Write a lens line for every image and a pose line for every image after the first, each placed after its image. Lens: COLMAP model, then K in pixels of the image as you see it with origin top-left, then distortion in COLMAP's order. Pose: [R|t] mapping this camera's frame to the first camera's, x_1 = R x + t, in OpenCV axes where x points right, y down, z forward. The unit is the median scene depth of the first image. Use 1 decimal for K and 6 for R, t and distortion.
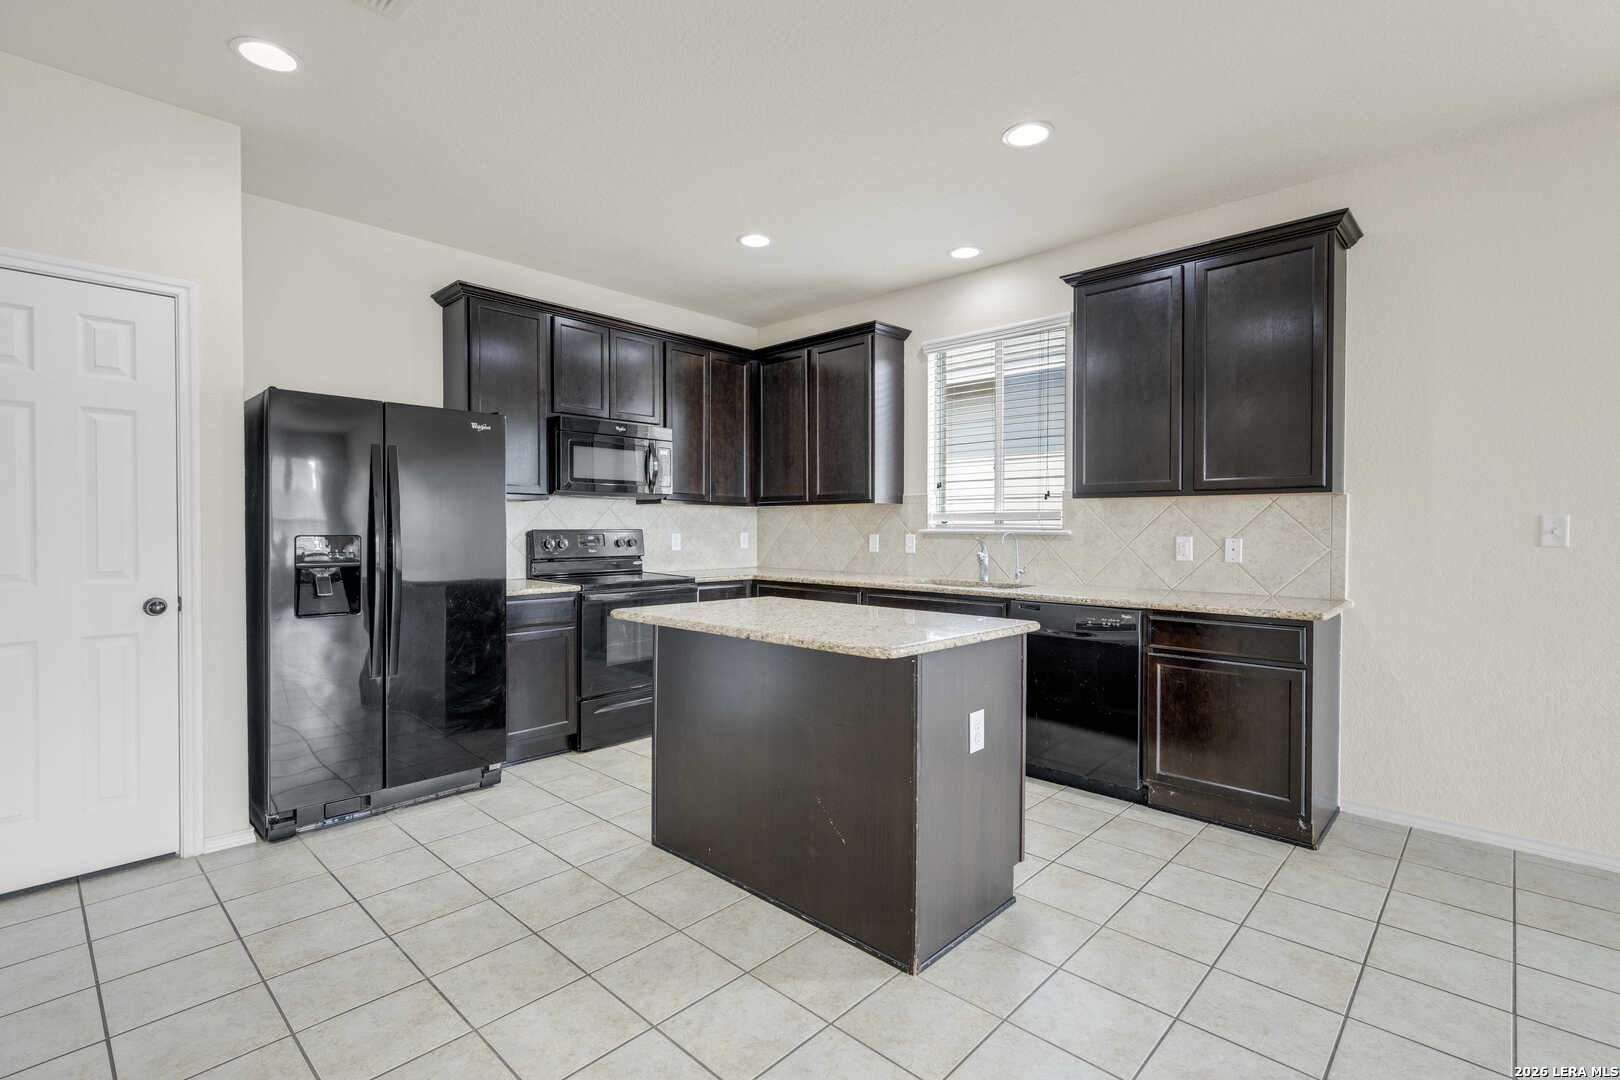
lens RADIAL K [[738.0, 0, 783.6], [0, 738.0, 532.6], [0, 0, 1]] dist [-0.001012, 0.000995]
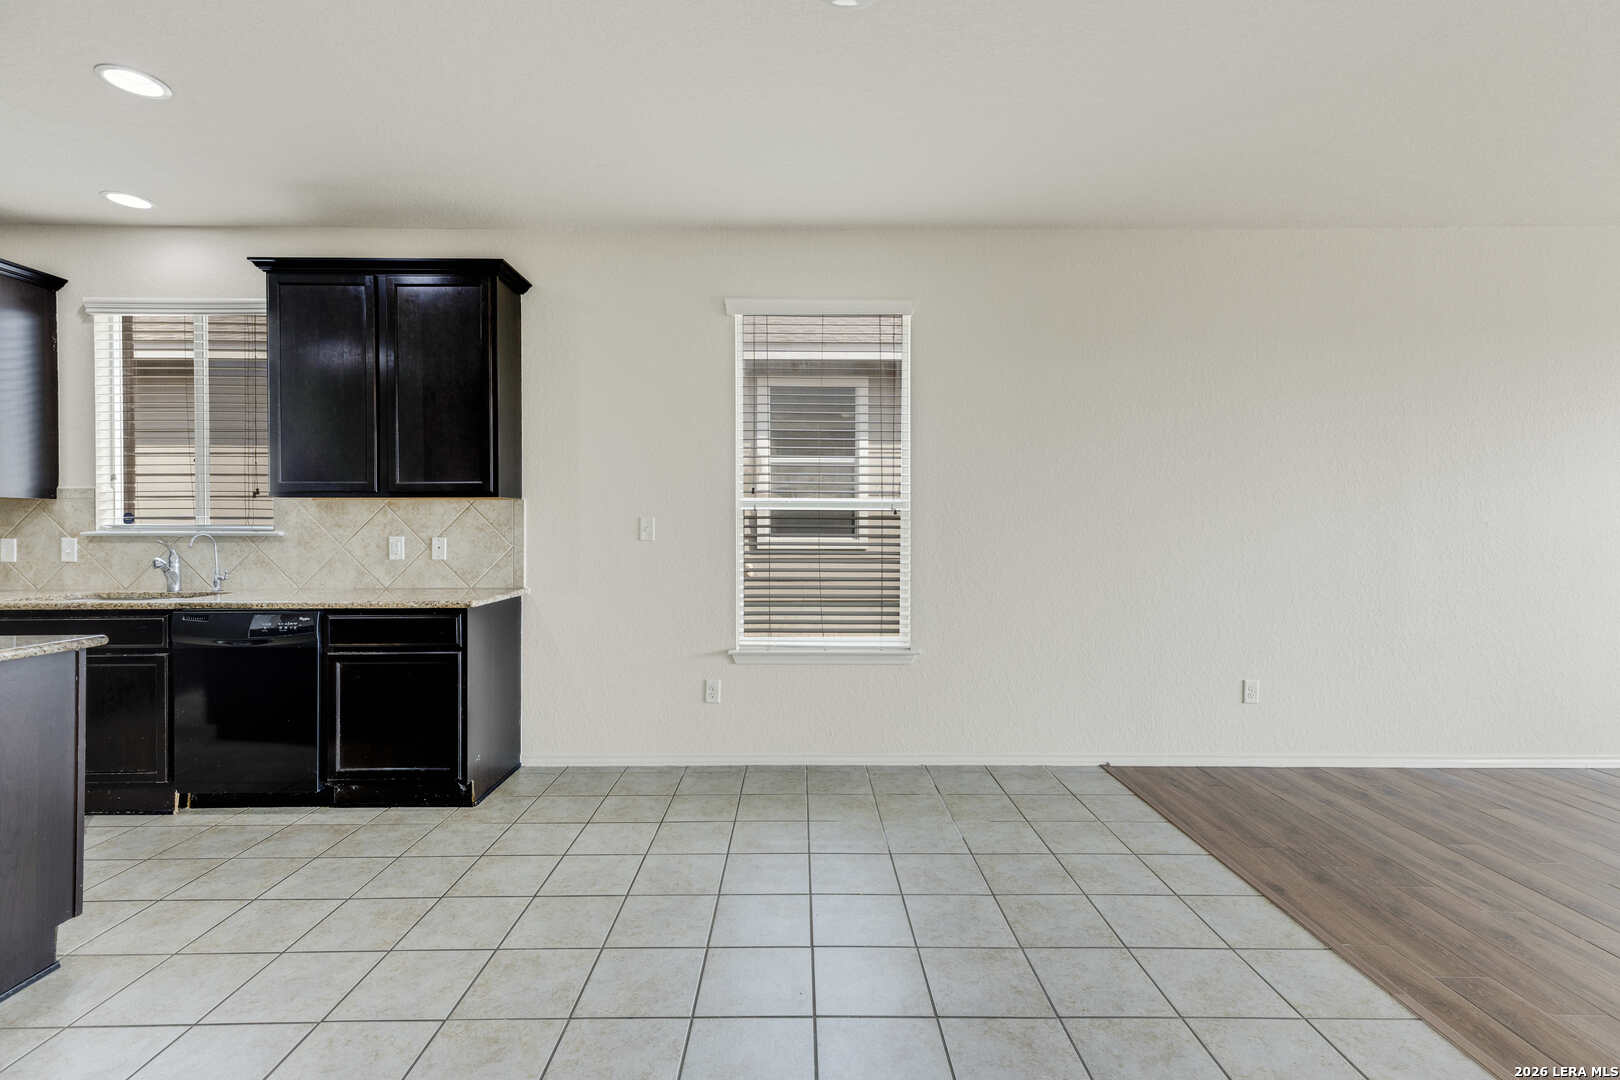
lens RADIAL K [[738.0, 0, 807.4], [0, 738.0, 527.8], [0, 0, 1]] dist [-0.001012, 0.000995]
pose [[0.705197, -0.003196, 0.709004, 0.228792], [0.009743, 0.999939, -0.005183, 0.004488], [-0.708944, 0.010562, 0.705185, -0.159185]]
